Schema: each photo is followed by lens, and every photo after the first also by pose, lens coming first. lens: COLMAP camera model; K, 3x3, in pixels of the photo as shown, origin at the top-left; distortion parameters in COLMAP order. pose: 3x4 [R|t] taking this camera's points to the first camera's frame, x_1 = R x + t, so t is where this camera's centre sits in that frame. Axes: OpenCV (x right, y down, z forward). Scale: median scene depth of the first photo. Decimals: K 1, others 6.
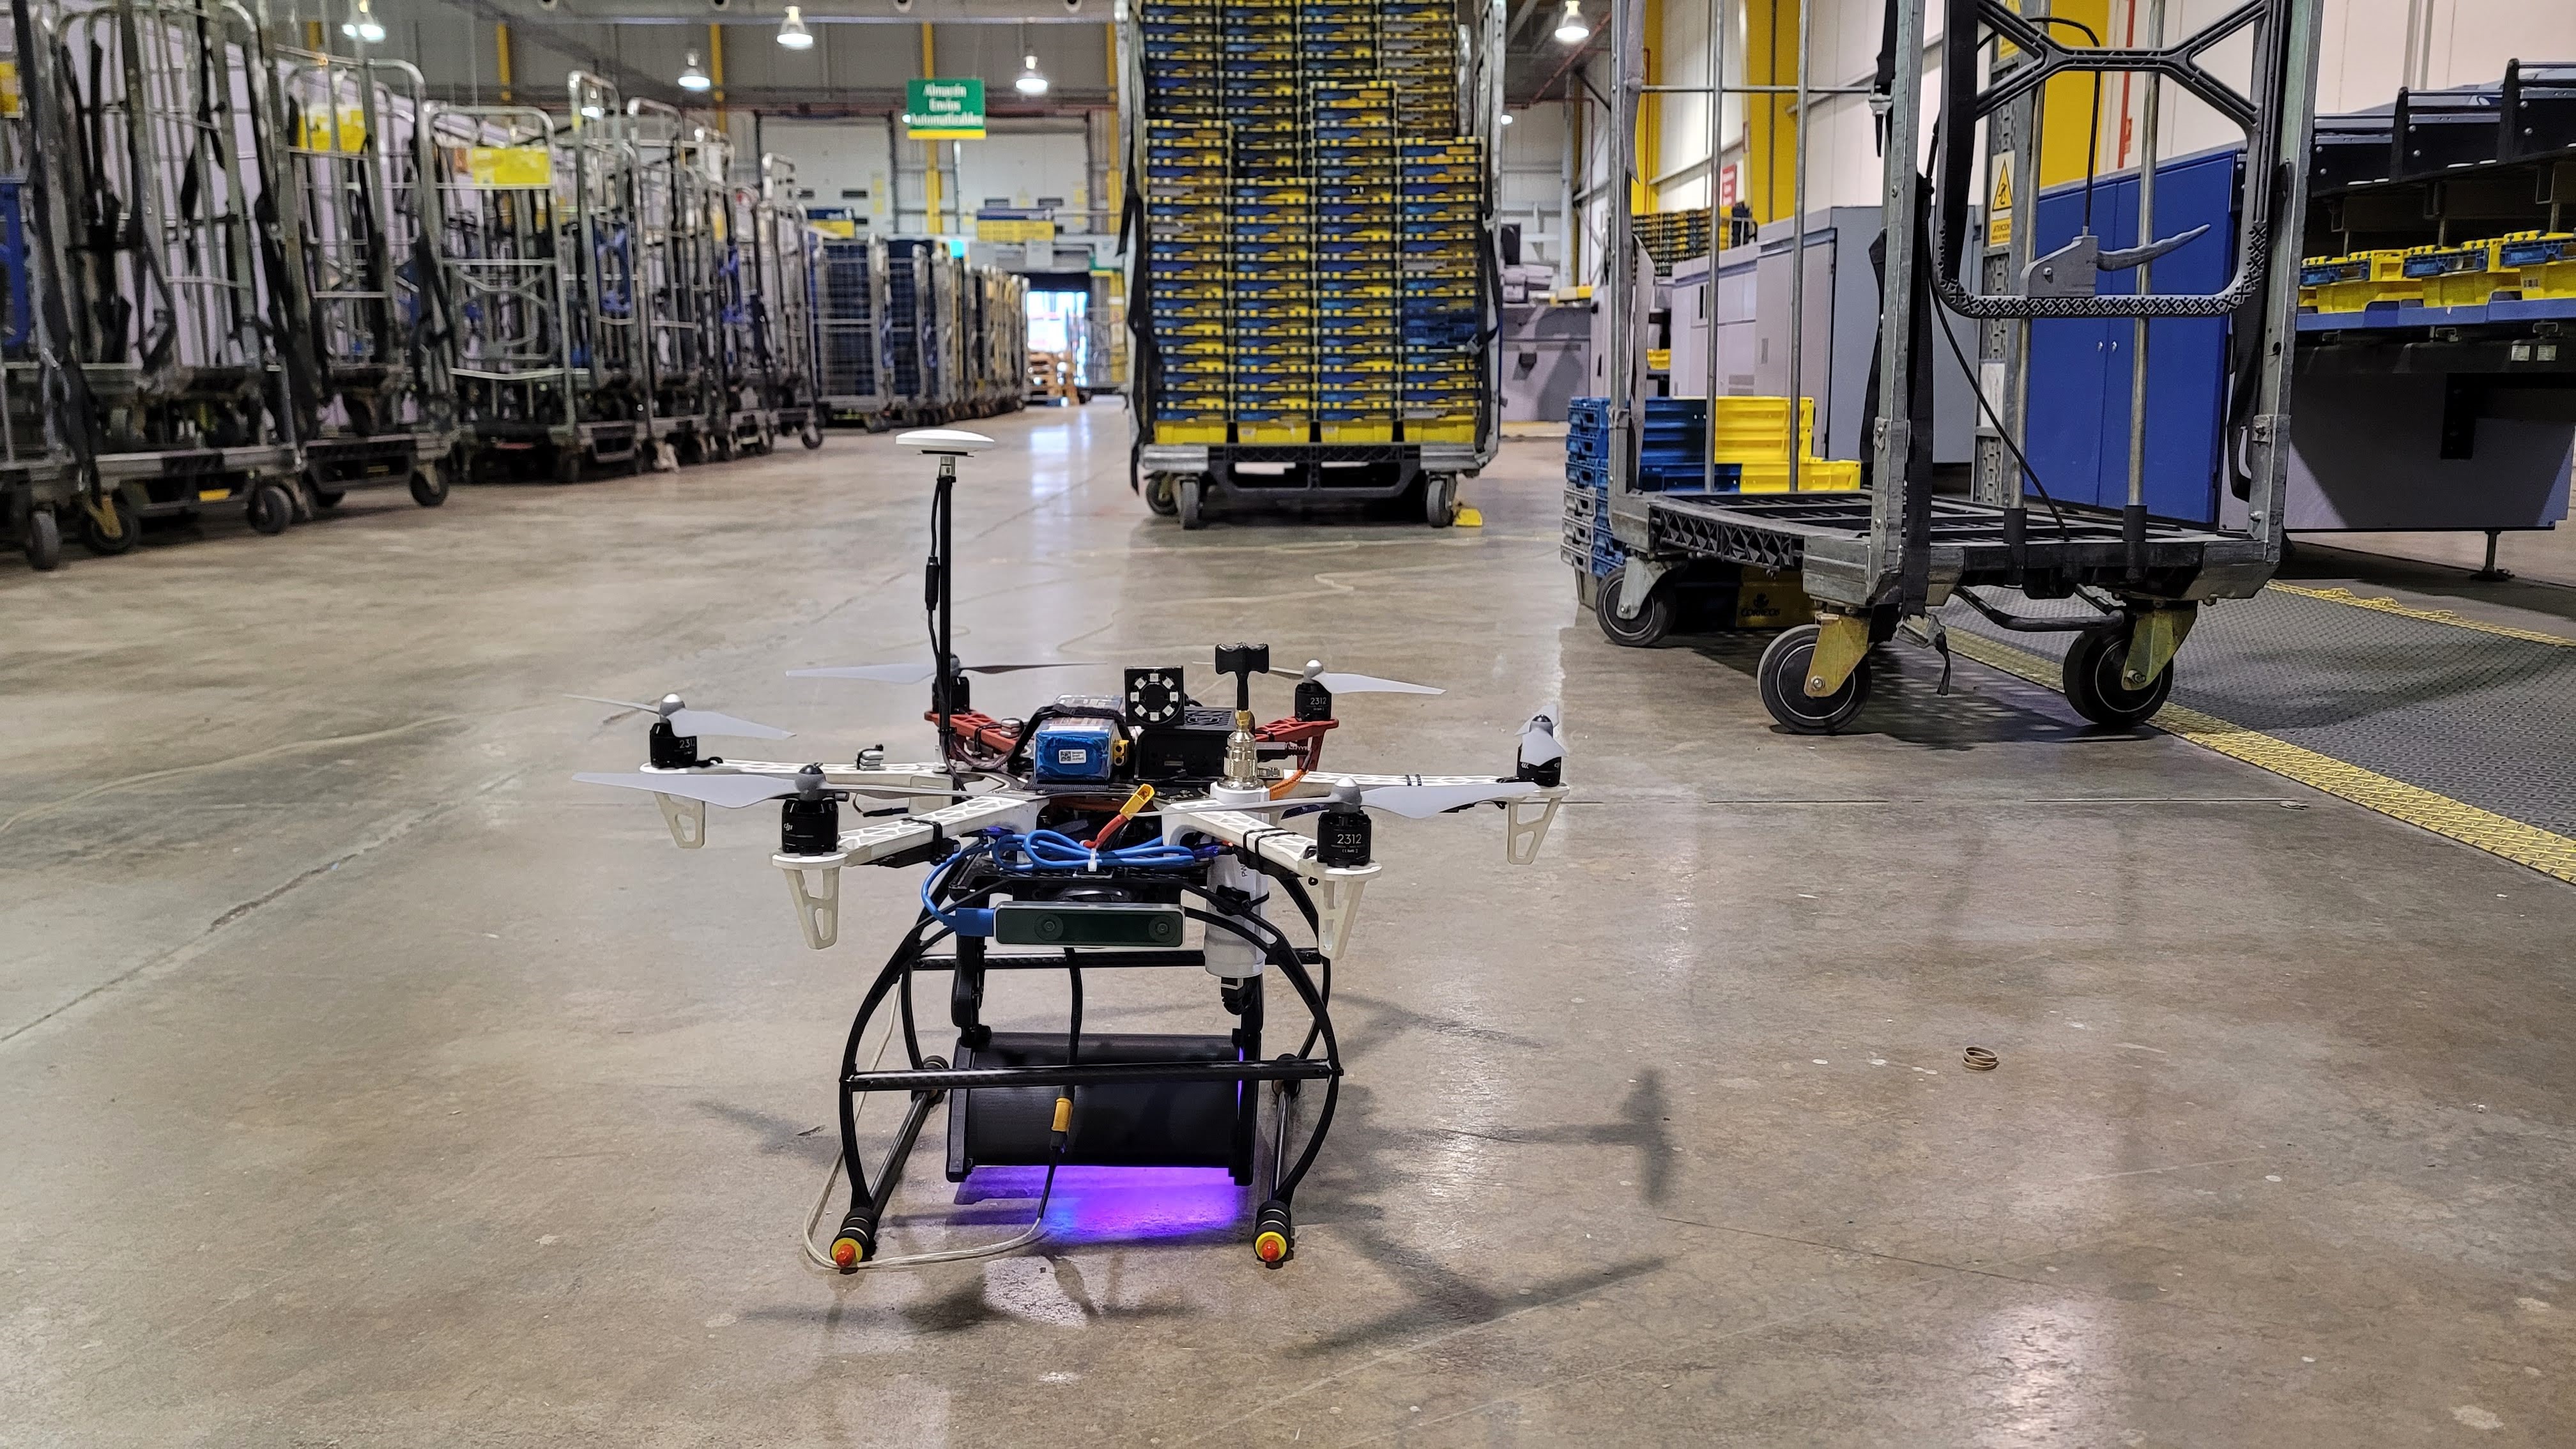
lens RADIAL K [[1844.5, 0, 1298.4], [0, 1844.5, 675.9], [0, 0, 1]] dist [0.048683, -0.003885]
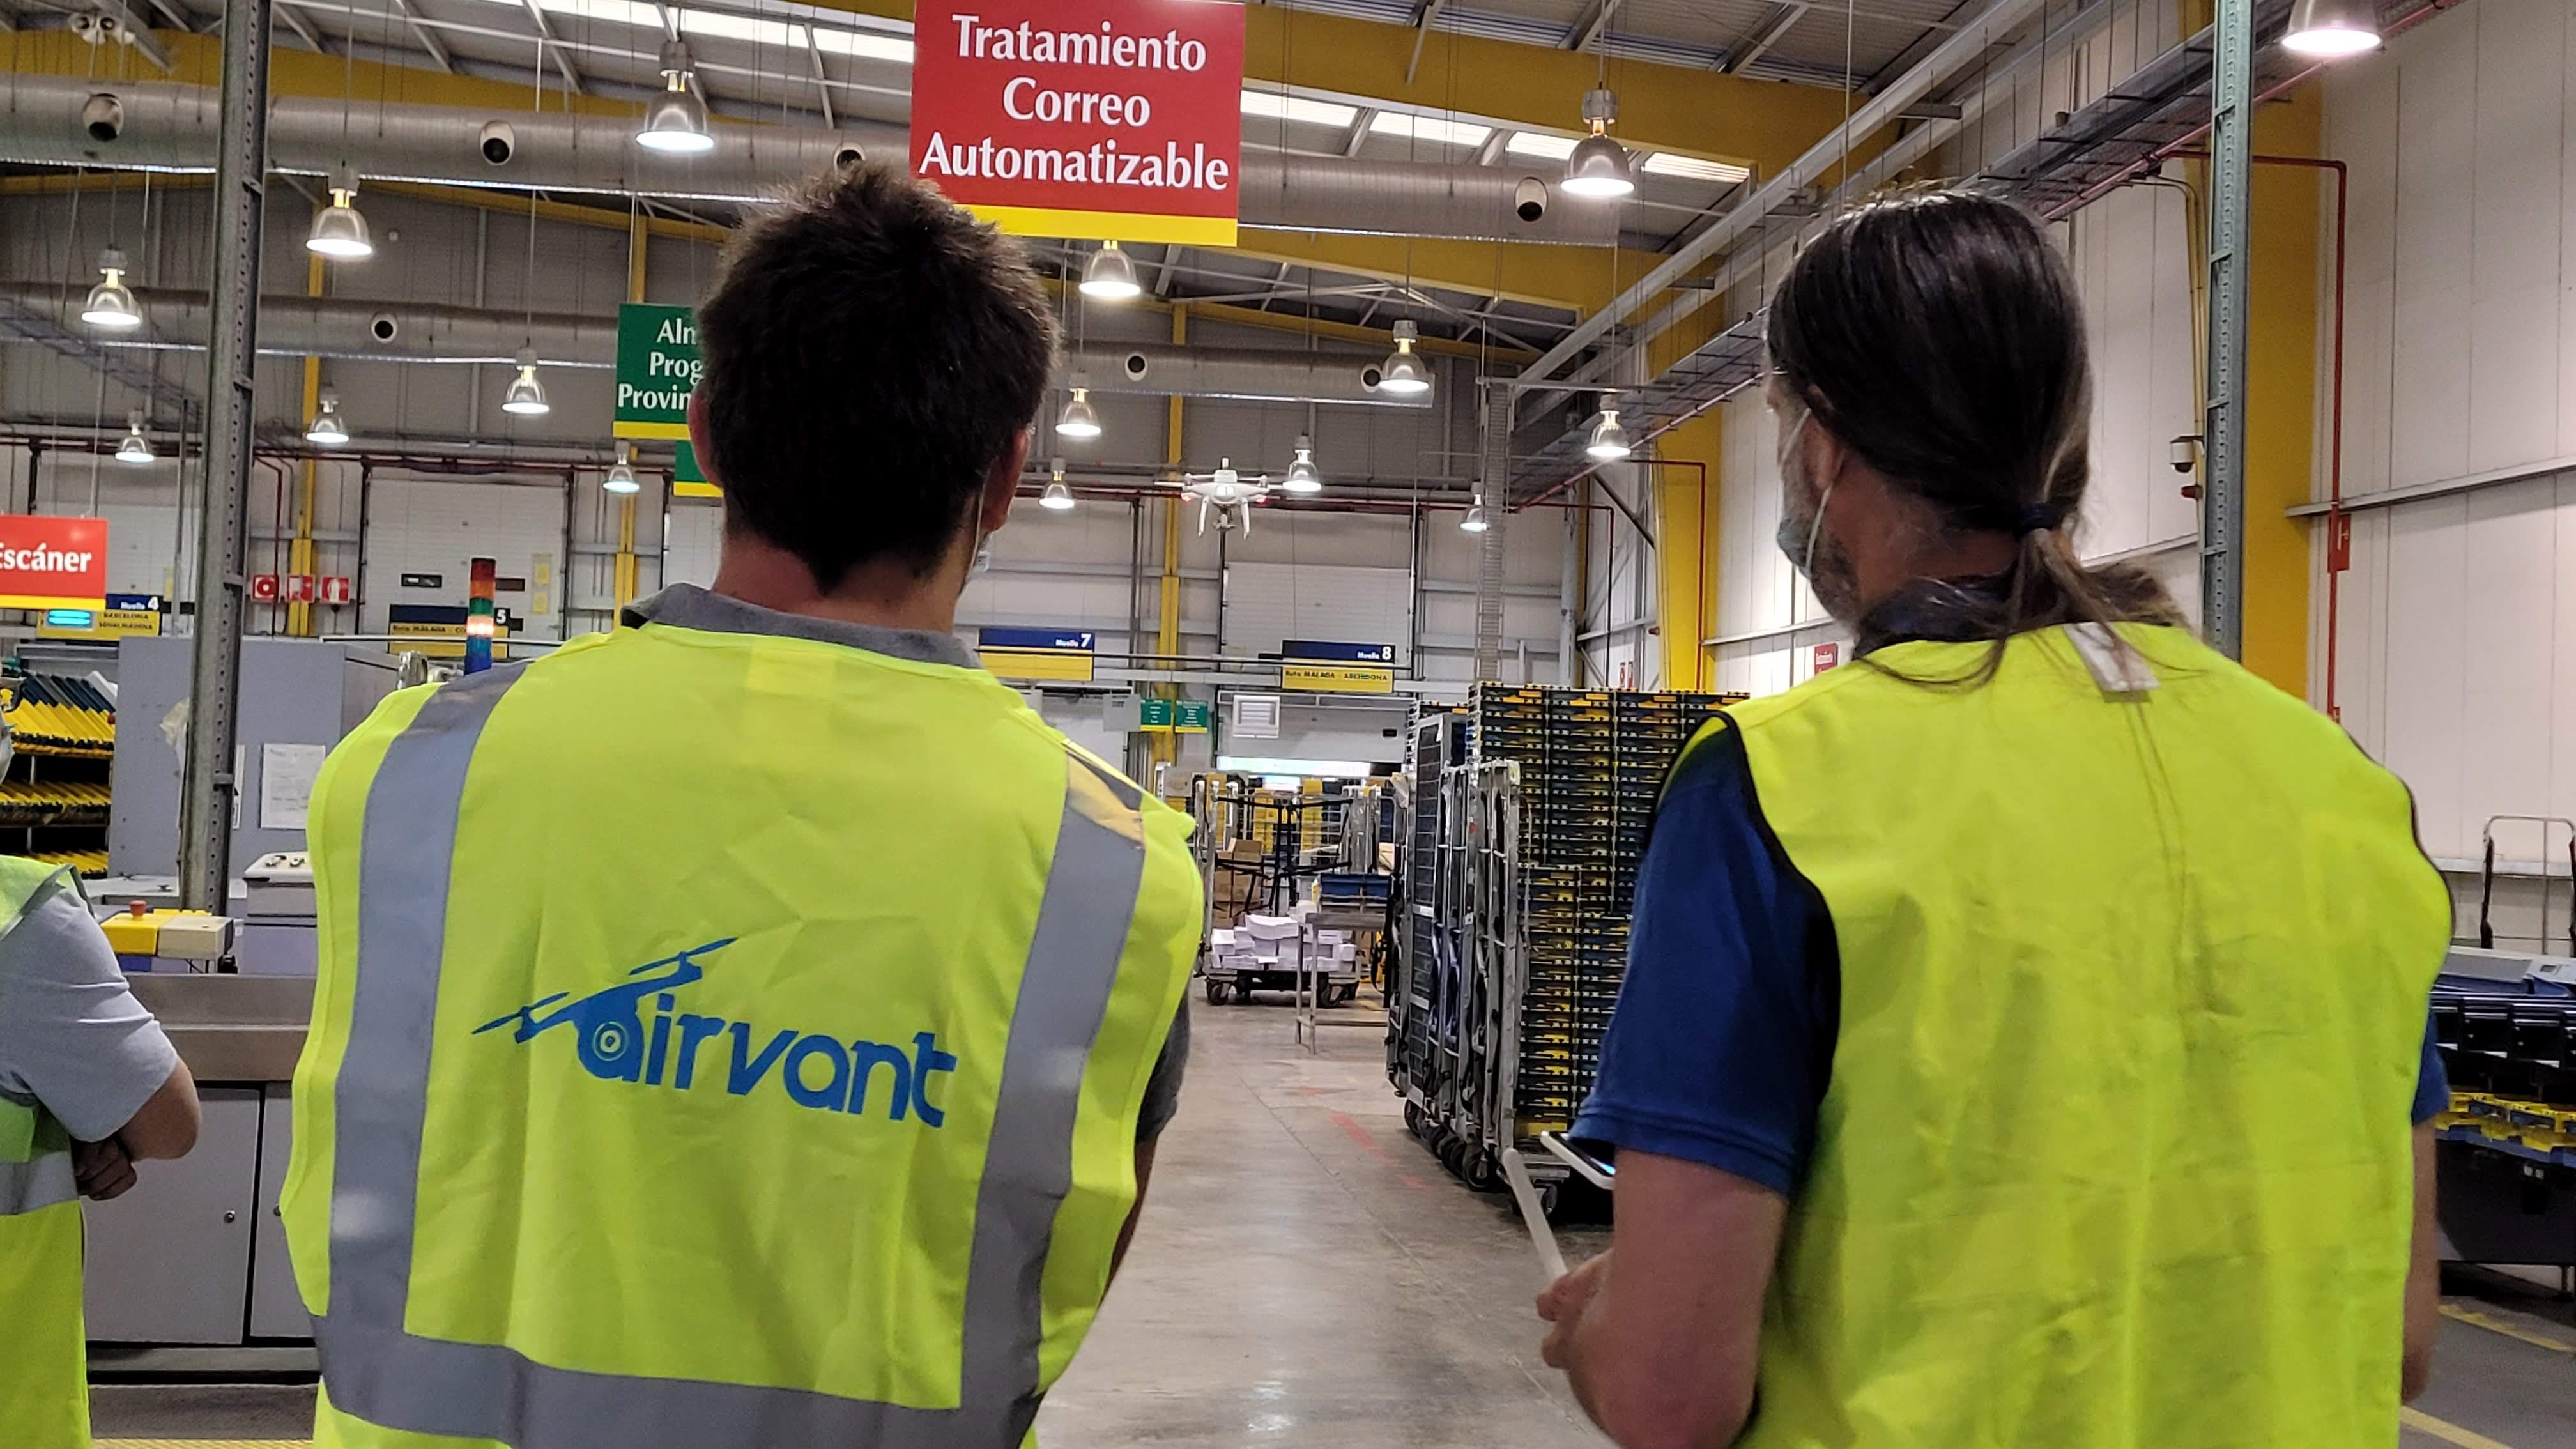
lens RADIAL K [[3226.0, 0, 1298.5], [0, 3226.0, 712.0], [0, 0, 1]] dist [0.036154, 0.000000]
pose [[0.995137, 0.041997, 0.089103, -0.245417], [-0.024134, 0.980939, -0.192814, 0.003814], [-0.095502, 0.189726, 0.977181, -0.617510]]
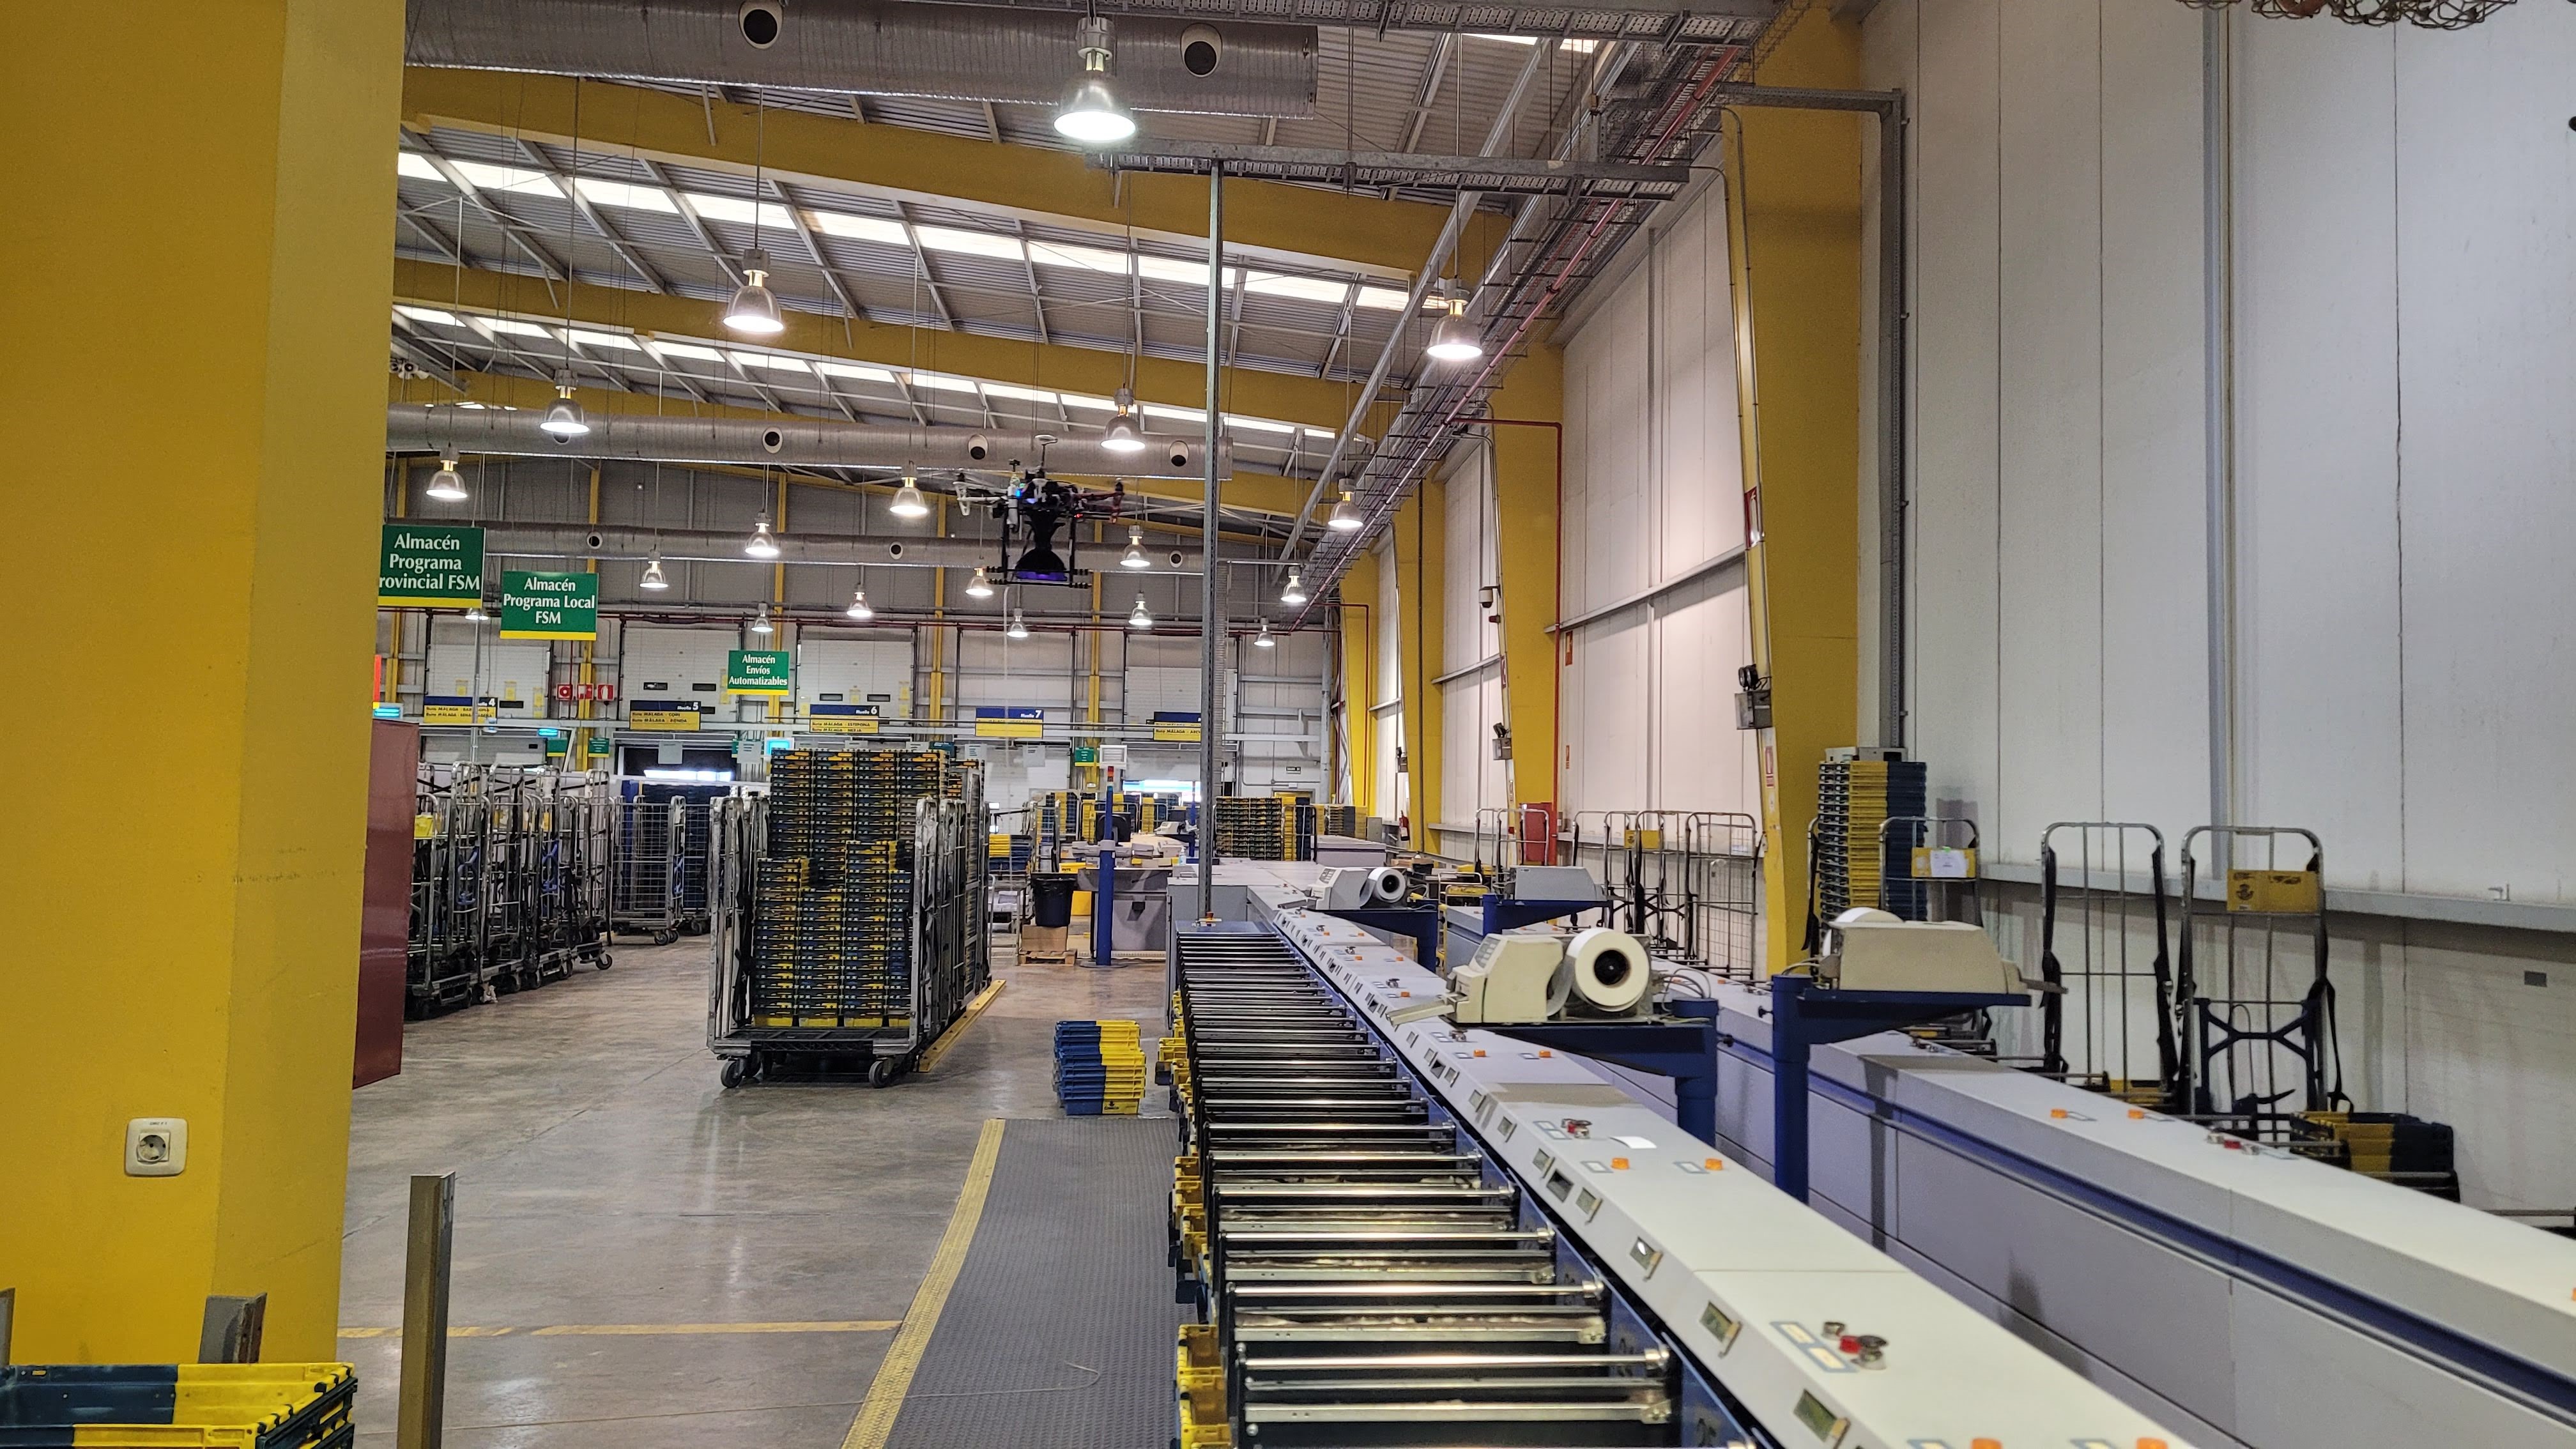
lens RADIAL K [[1844.5, 0, 1311.9], [0, 1844.5, 716.0], [0, 0, 1]] dist [0.048683, -0.003885]
pose [[0.996923, 0.026100, 0.073915, 0.210167], [-0.010038, 0.977683, -0.209848, -0.027411], [-0.077742, 0.208460, 0.974936, -0.581413]]
